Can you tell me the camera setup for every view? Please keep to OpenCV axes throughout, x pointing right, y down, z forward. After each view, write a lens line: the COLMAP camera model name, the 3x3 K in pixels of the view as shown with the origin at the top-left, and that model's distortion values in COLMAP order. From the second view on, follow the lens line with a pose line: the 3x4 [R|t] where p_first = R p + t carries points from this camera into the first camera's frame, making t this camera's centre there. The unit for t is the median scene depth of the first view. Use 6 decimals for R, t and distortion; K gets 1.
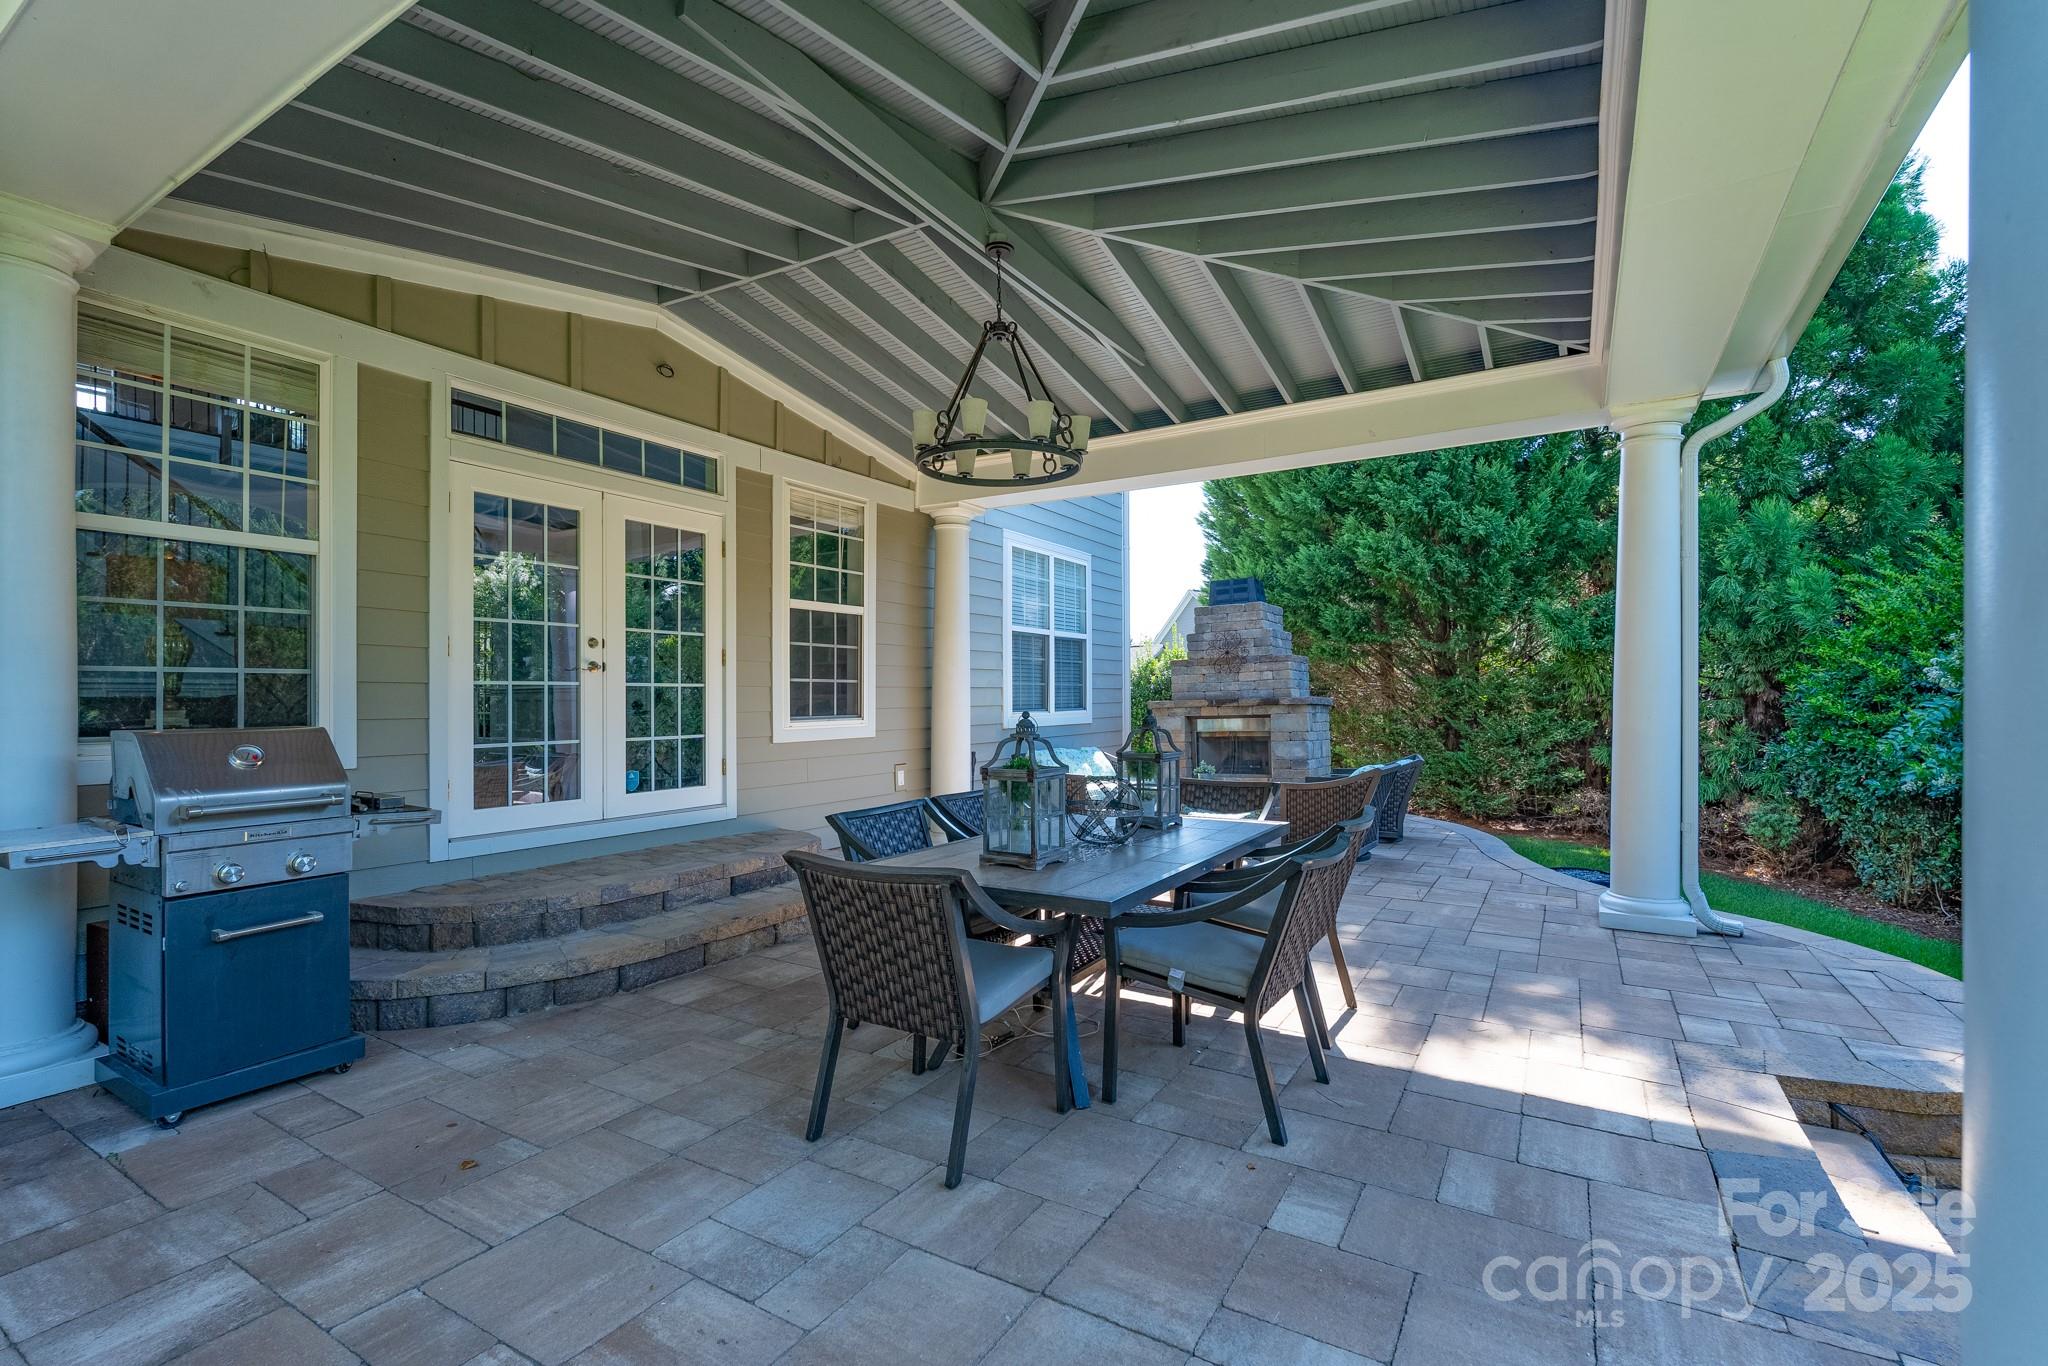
lens RADIAL K [[910.4, 0, 1025.9], [0, 910.4, 698.5], [0, 0, 1]] dist [0.001372, 0.000163]
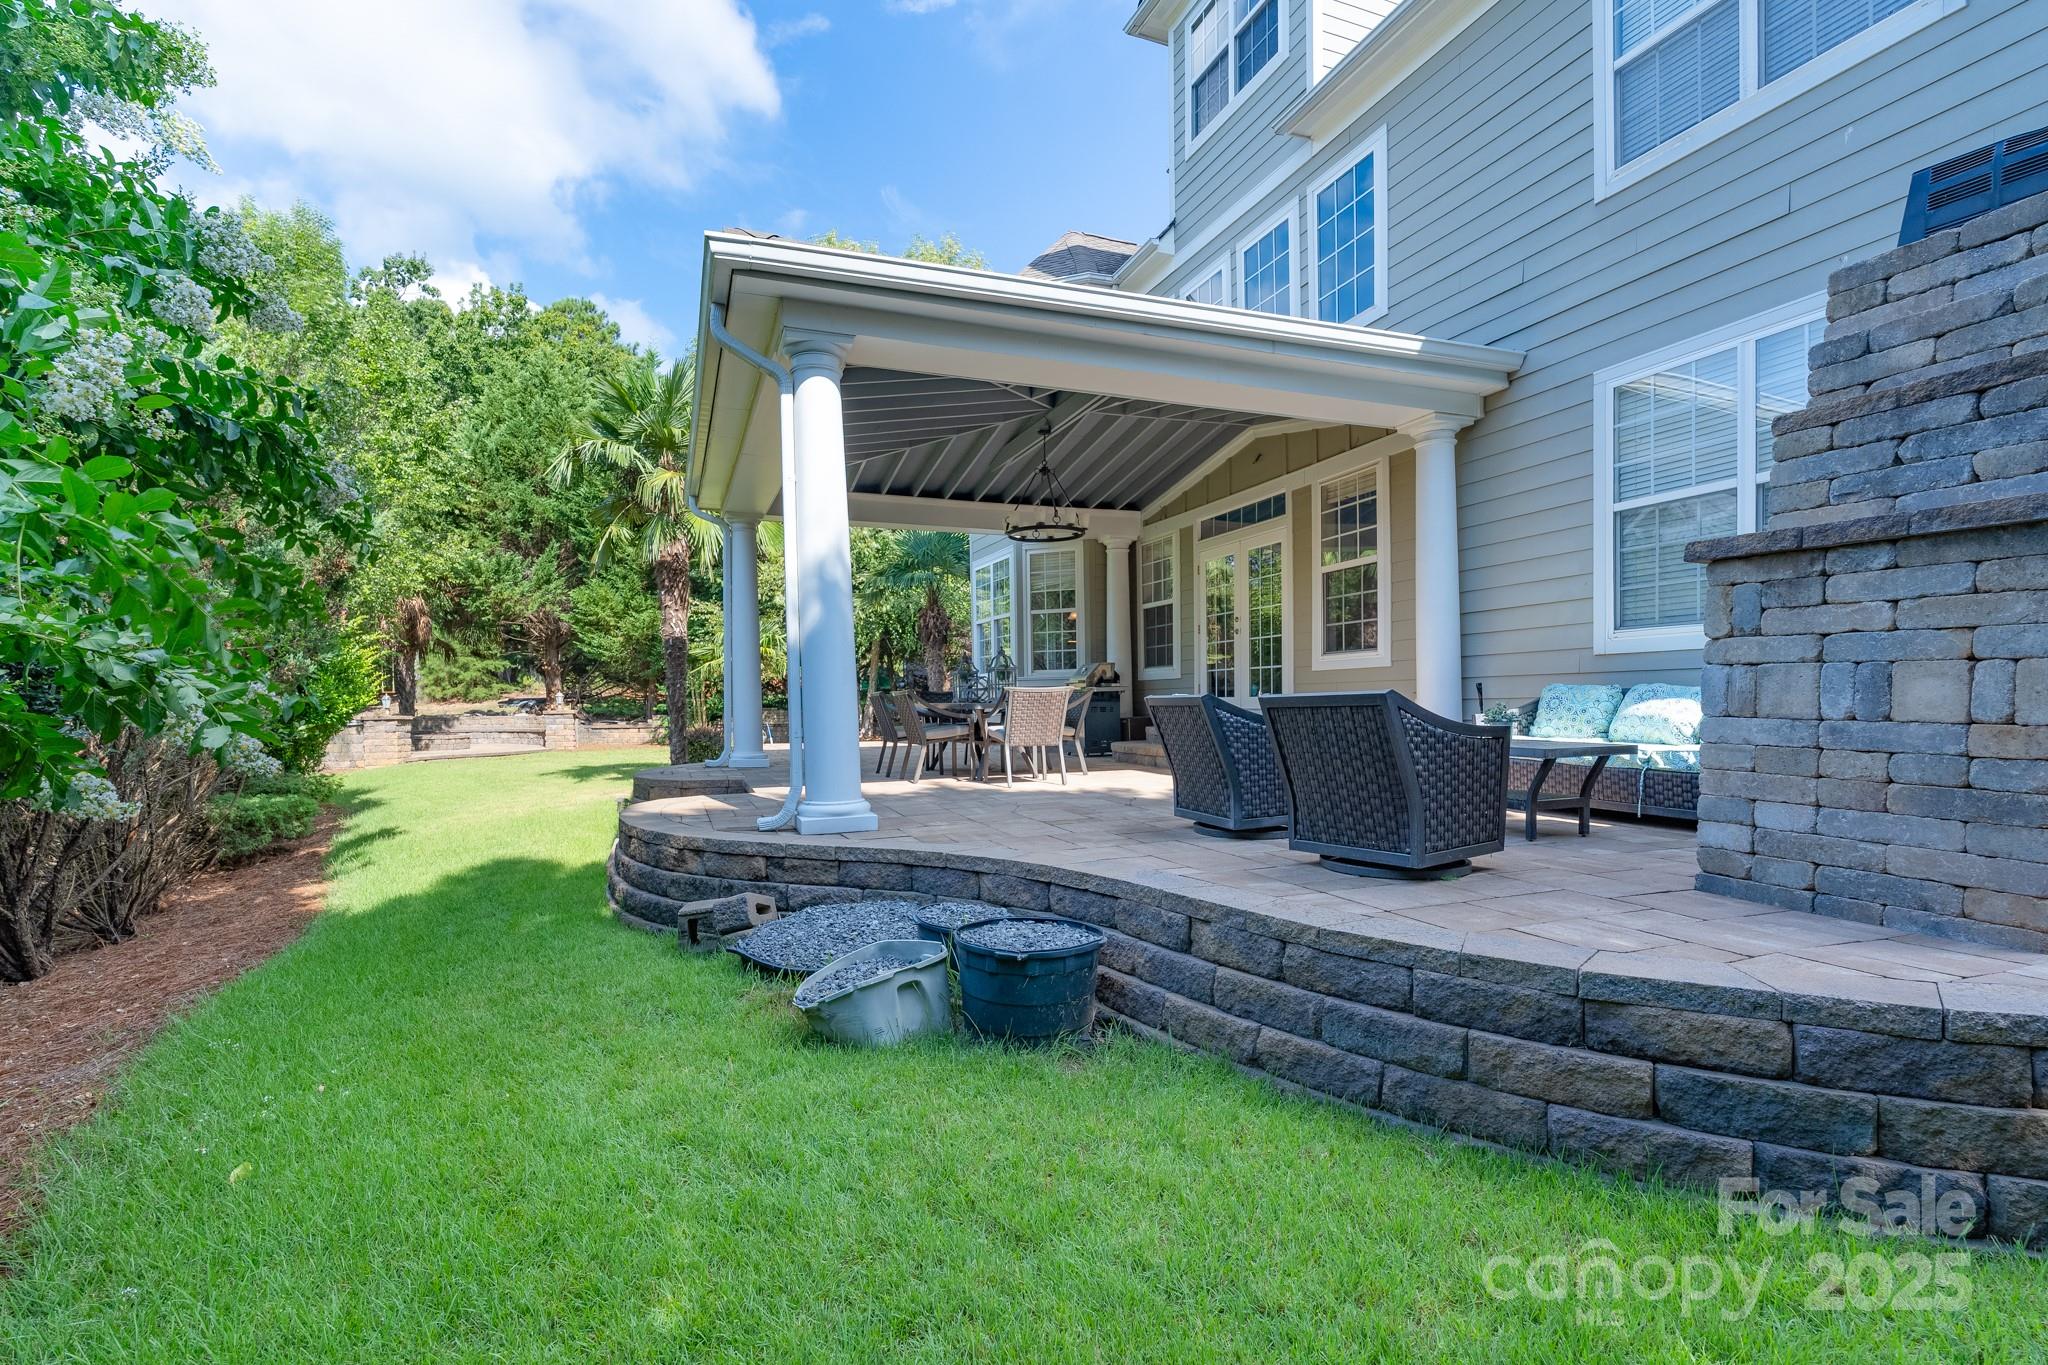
lens RADIAL K [[929.5, 0, 1014.1], [0, 929.5, 694.1], [0, 0, 1]] dist [0.012900, -0.000001]
pose [[-0.621346, 0.016320, -0.783366, 1.019044], [0.023633, 0.999719, 0.002082, 0.062107], [0.783180, -0.017220, -0.621557, 1.347006]]
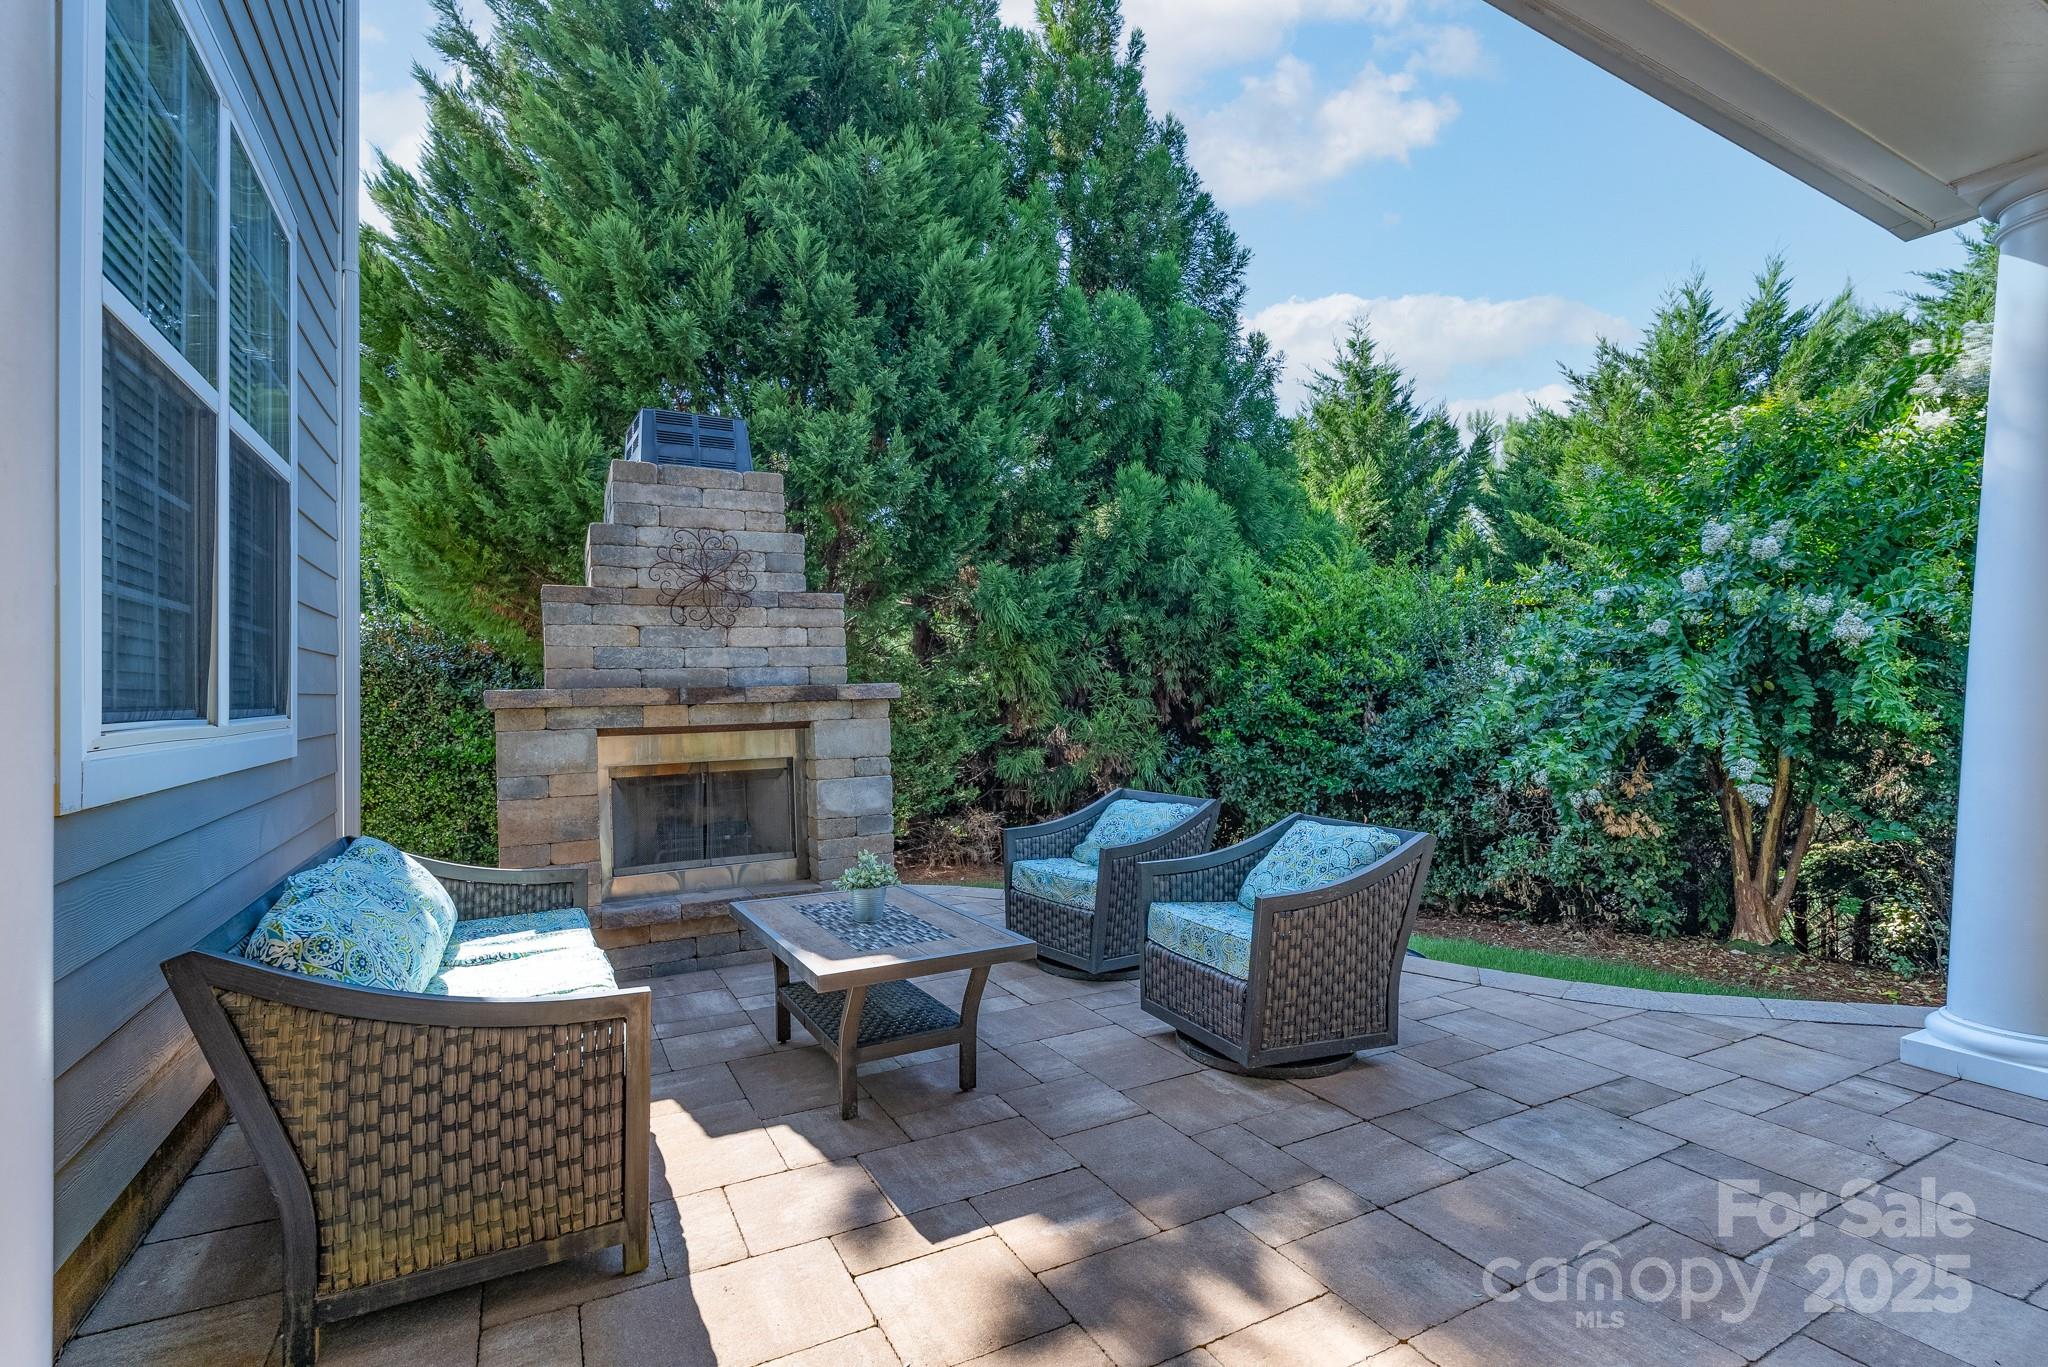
lens RADIAL K [[929.5, 0, 1014.1], [0, 929.5, 695.1], [0, 0, 1]] dist [0.012900, -0.000001]
pose [[0.514847, 0.011860, 0.857200, -0.111276], [0.002994, 0.999873, -0.015632, 0.016402], [-0.857277, 0.010614, 0.514747, 0.928820]]
